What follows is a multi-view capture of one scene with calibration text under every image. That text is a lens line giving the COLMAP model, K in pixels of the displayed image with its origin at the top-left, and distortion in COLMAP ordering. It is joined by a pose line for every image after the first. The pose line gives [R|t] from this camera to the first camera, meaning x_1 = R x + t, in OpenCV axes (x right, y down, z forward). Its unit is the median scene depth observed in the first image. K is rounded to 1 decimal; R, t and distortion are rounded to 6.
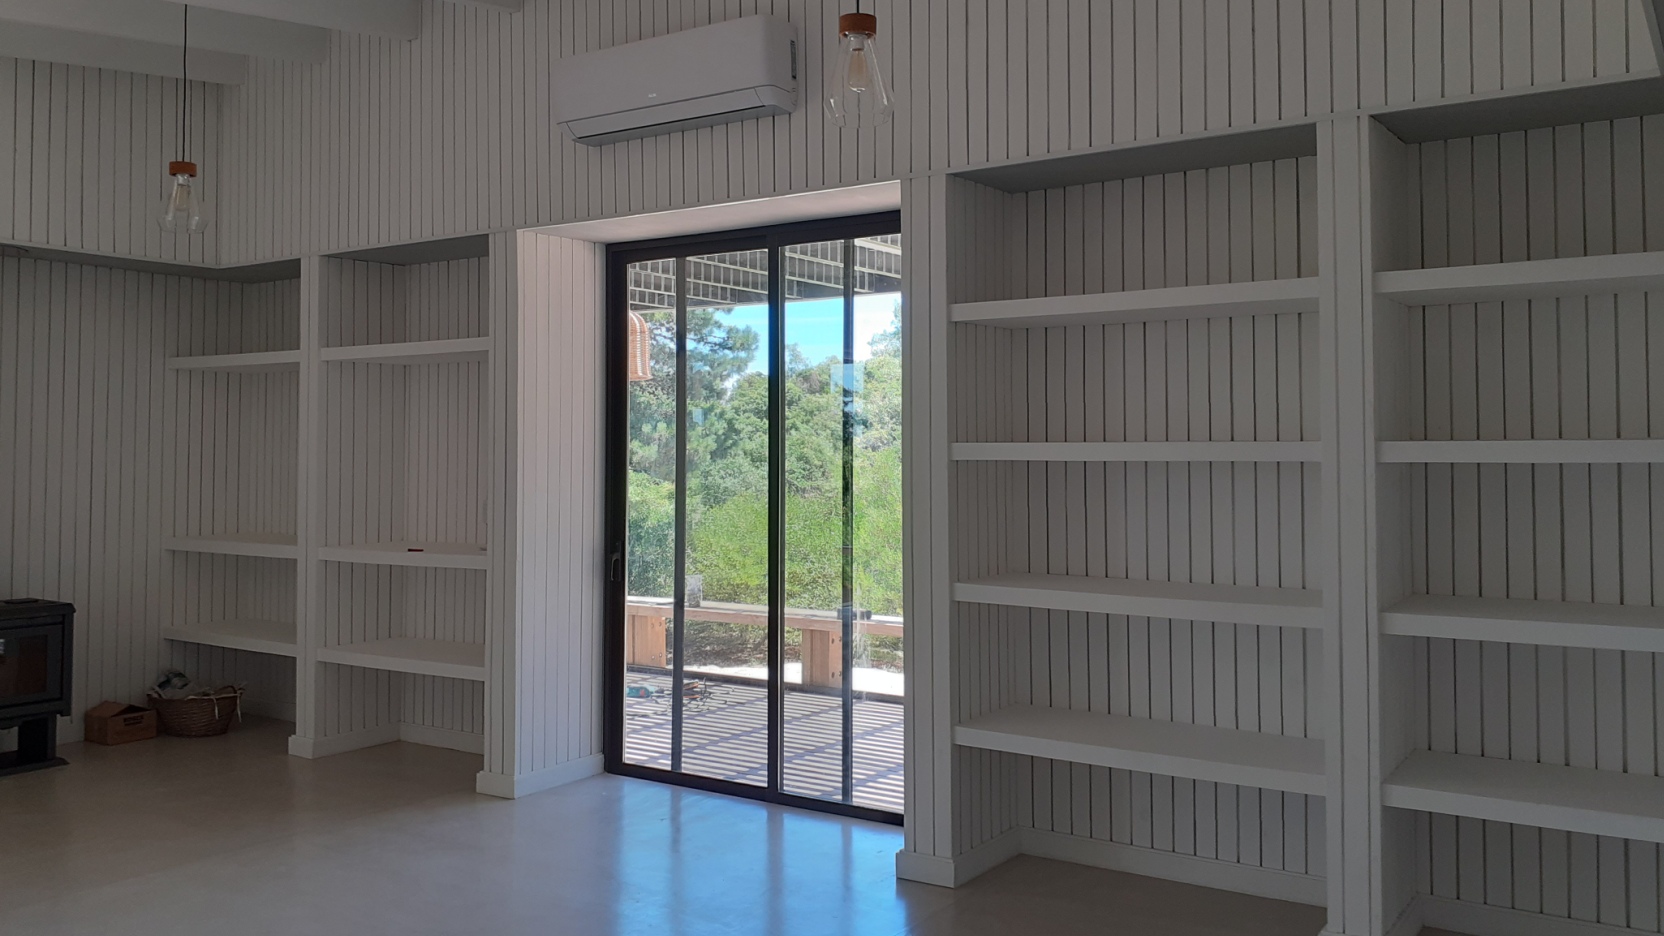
lens RADIAL K [[1315.5, 0, 834.5], [0, 1315.5, 447.7], [0, 0, 1]] dist [0.023807, -0.053264]
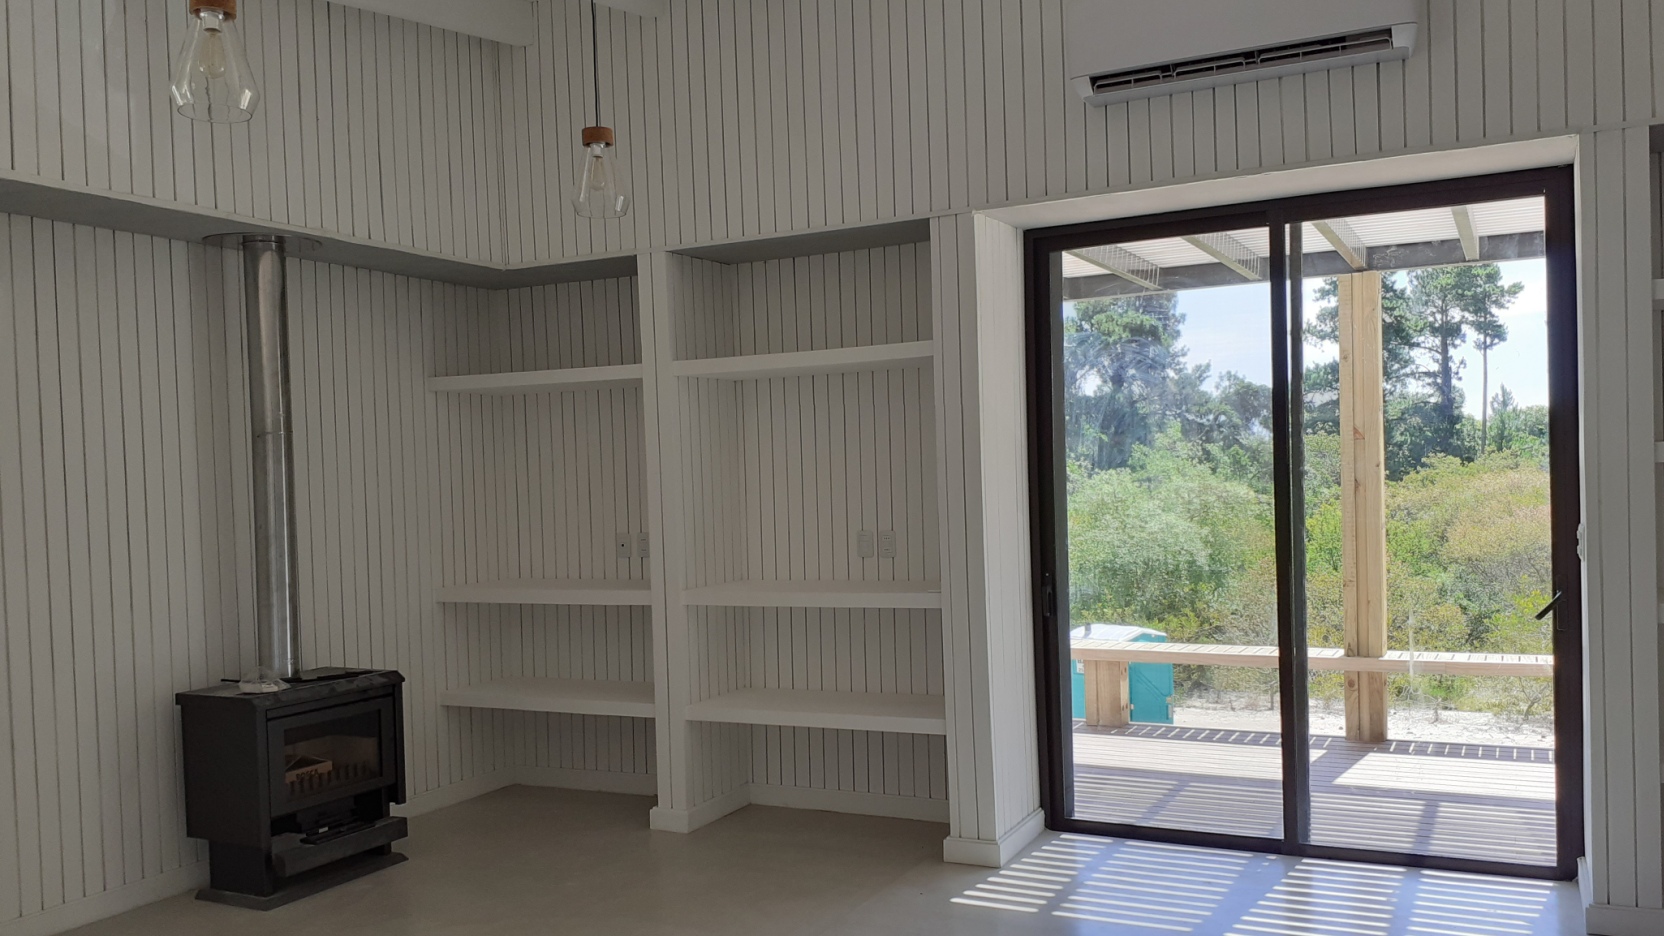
lens RADIAL K [[1315.5, 0, 846.5], [0, 1315.5, 539.1], [0, 0, 1]] dist [0.023807, -0.053264]
pose [[0.993903, -0.038128, 0.103457, -0.393058], [0.032652, 0.998001, 0.054116, -0.002233], [-0.105314, -0.050408, 0.993161, 0.142359]]
